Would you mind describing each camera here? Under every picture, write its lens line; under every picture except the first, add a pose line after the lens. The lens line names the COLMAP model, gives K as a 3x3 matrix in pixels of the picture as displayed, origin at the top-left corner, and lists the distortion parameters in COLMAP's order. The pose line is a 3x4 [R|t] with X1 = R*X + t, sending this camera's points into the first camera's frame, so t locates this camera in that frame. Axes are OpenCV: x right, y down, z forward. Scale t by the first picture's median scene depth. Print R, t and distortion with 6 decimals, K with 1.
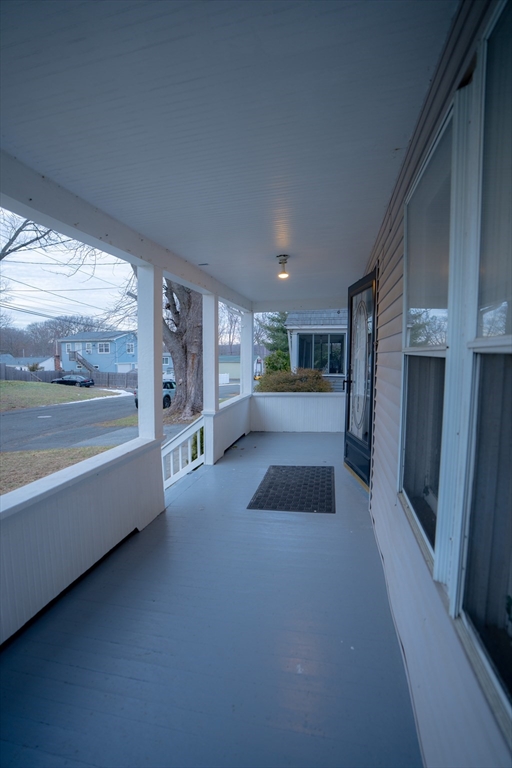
lens RADIAL K [[356.8, 0, 252.9], [0, 356.8, 380.2], [0, 0, 1]] dist [-0.055026, 0.018347]
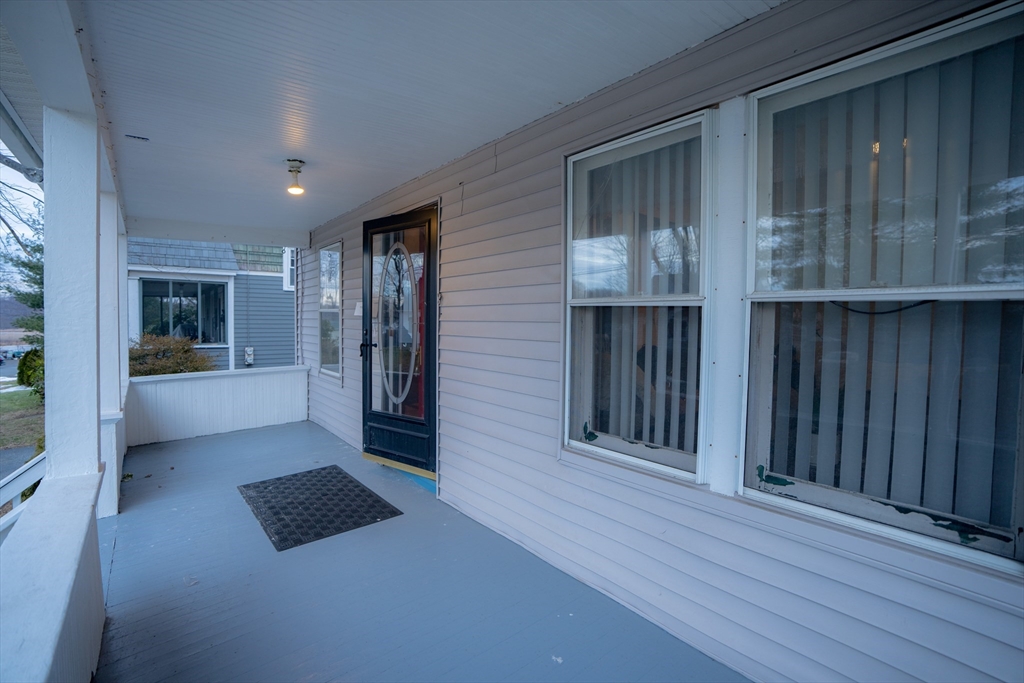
lens RADIAL K [[475.7, 0, 507.4], [0, 475.7, 342.2], [0, 0, 1]] dist [-0.055026, 0.018347]
pose [[0.632768, -0.032947, 0.773641, -0.322723], [0.046937, 0.998889, 0.004149, 0.006613], [-0.772918, 0.033687, 0.633611, 0.125944]]
